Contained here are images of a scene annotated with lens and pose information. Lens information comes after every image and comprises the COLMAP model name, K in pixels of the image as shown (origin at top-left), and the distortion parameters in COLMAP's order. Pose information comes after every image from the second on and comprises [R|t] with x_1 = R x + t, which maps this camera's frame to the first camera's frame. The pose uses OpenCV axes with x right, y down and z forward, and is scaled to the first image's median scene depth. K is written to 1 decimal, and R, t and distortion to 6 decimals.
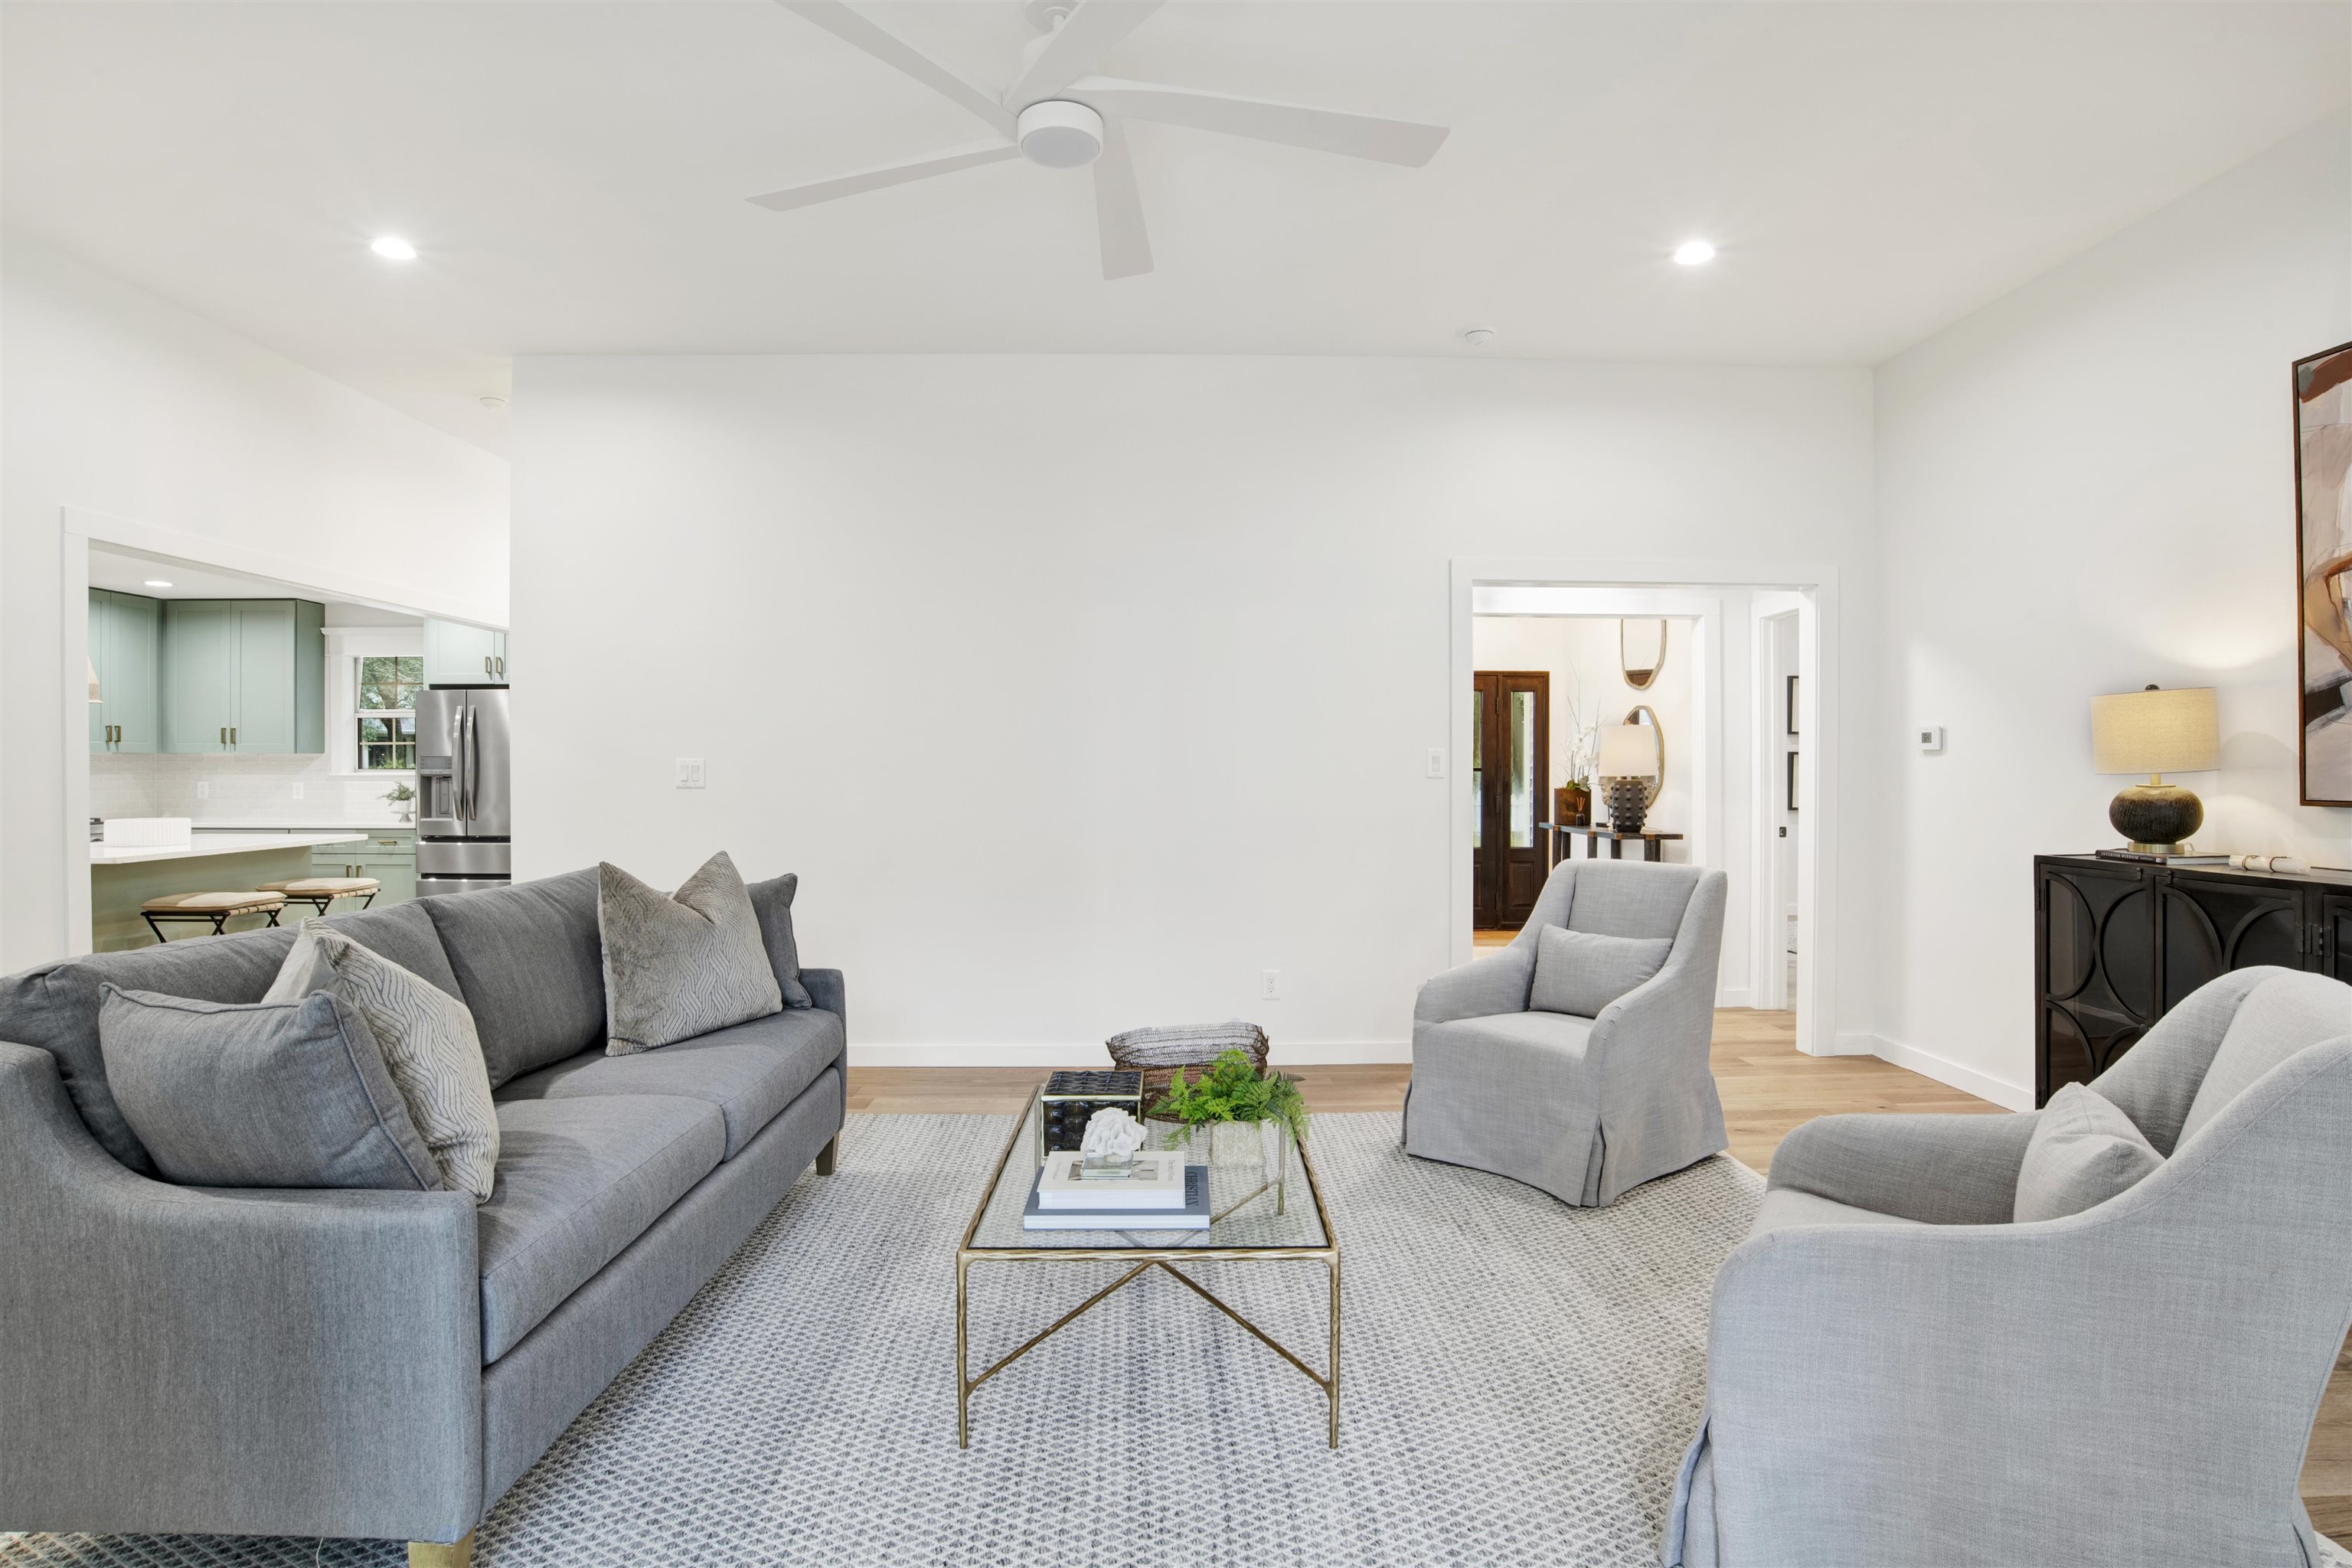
lens RADIAL K [[1239.2, 0, 1166.0], [0, 1239.2, 774.7], [0, 0, 1]] dist [-0.048587, 0.007841]
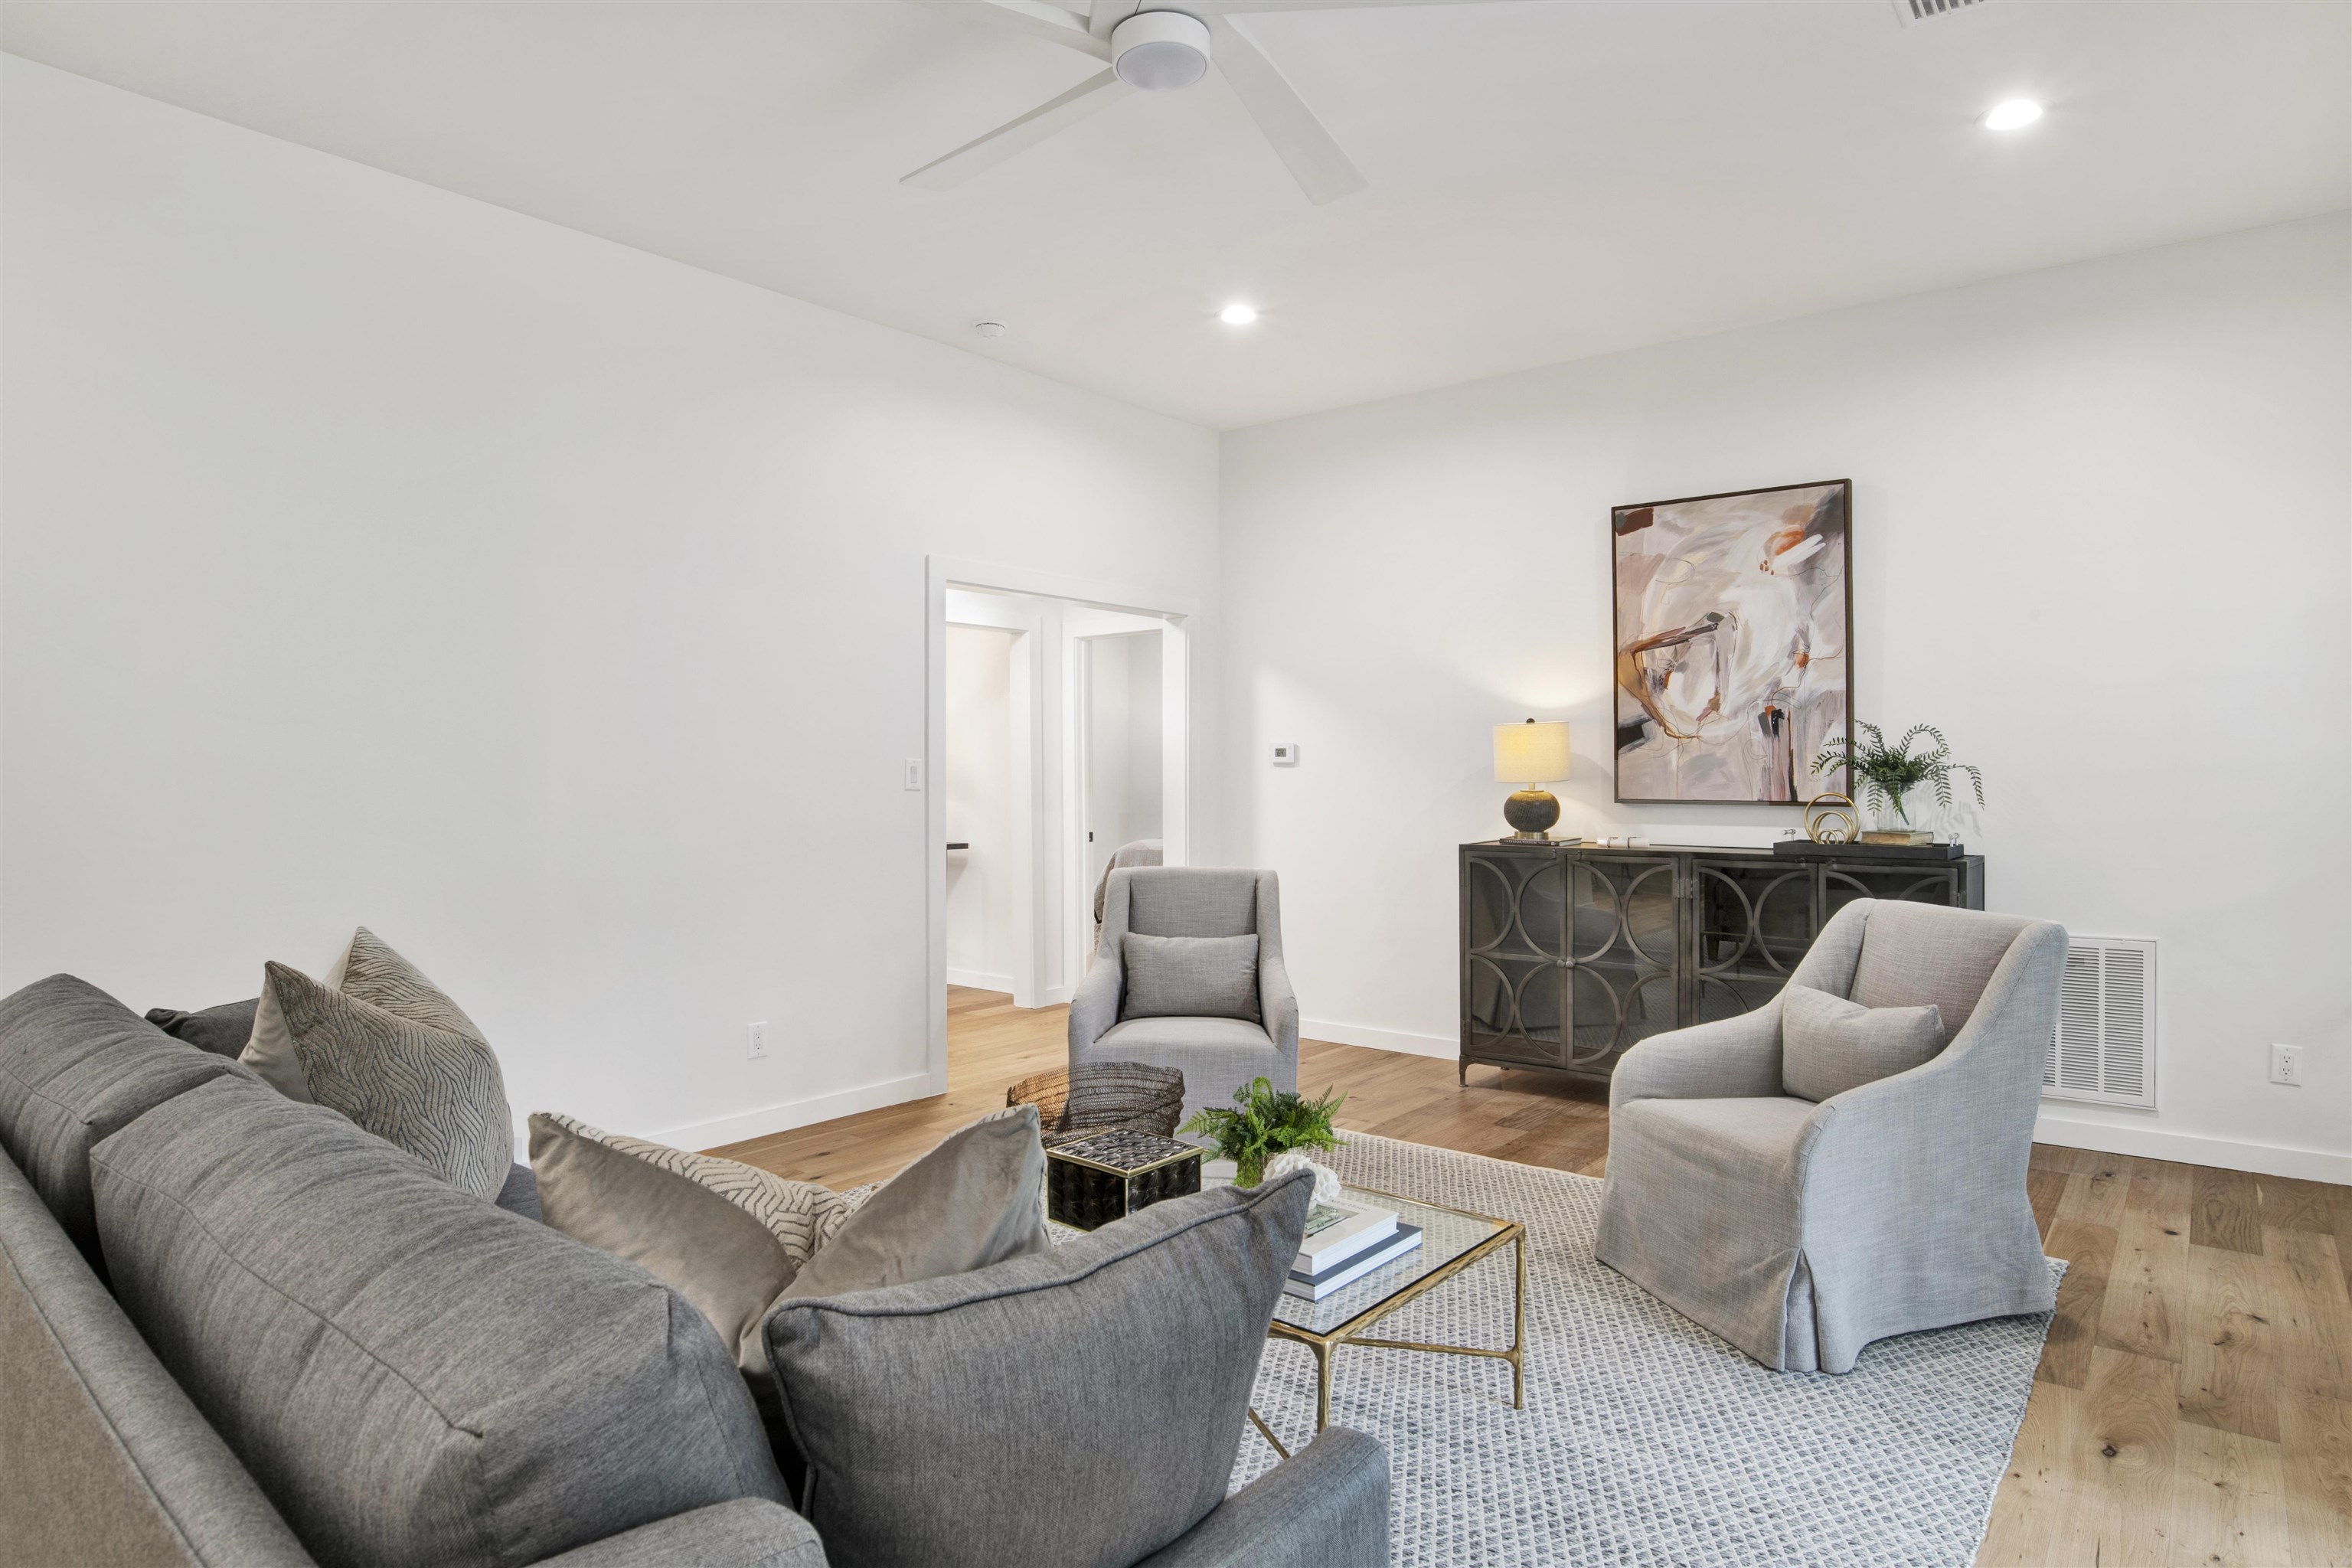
lens RADIAL K [[1359.5, 0, 1121.6], [0, 1359.5, 777.5], [0, 0, 1]] dist [-0.080414, 0.025960]
pose [[0.649097, -0.002331, 0.760702, -0.703595], [0.005278, 0.999985, -0.001439, -0.006821], [-0.760687, 0.004949, 0.649100, 0.355326]]
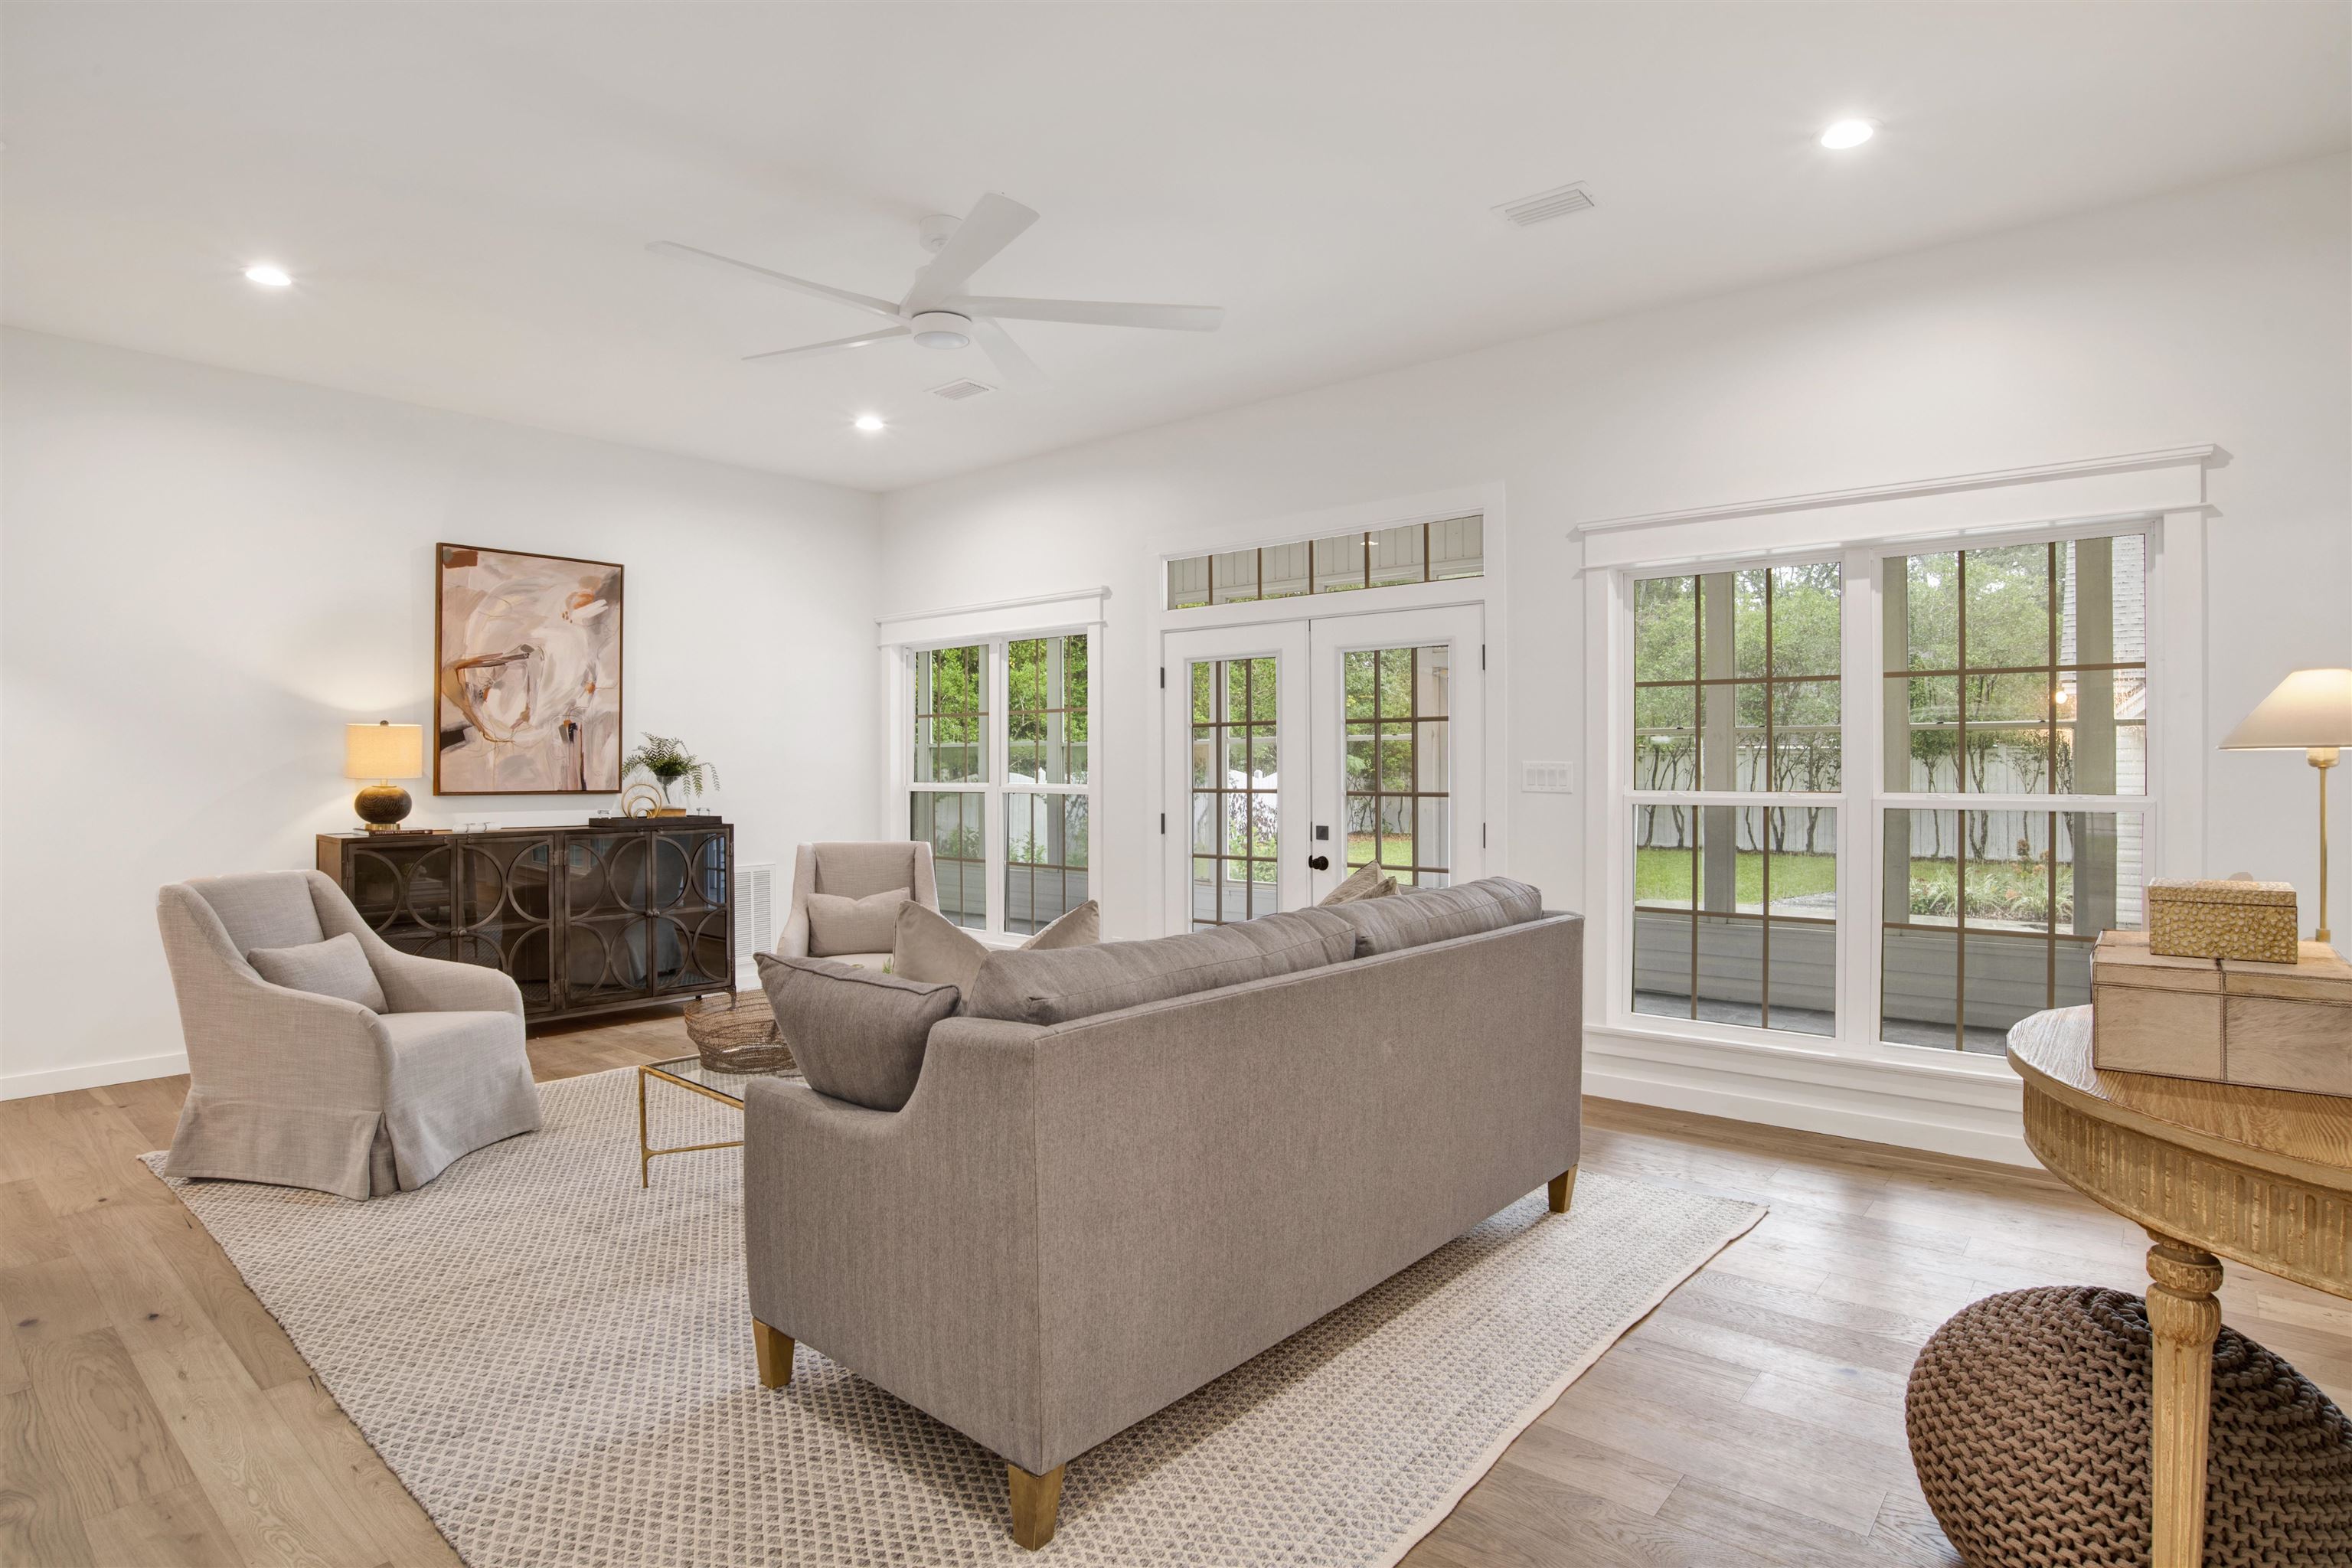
lens RADIAL K [[1239.2, 0, 1184.9], [0, 1239.2, 771.4], [0, 0, 1]] dist [-0.048587, 0.007841]
pose [[-0.745516, -0.007772, 0.666443, -1.017917], [-0.001151, 0.999946, 0.010373, -0.028139], [-0.666487, 0.006966, -0.745484, 1.529015]]
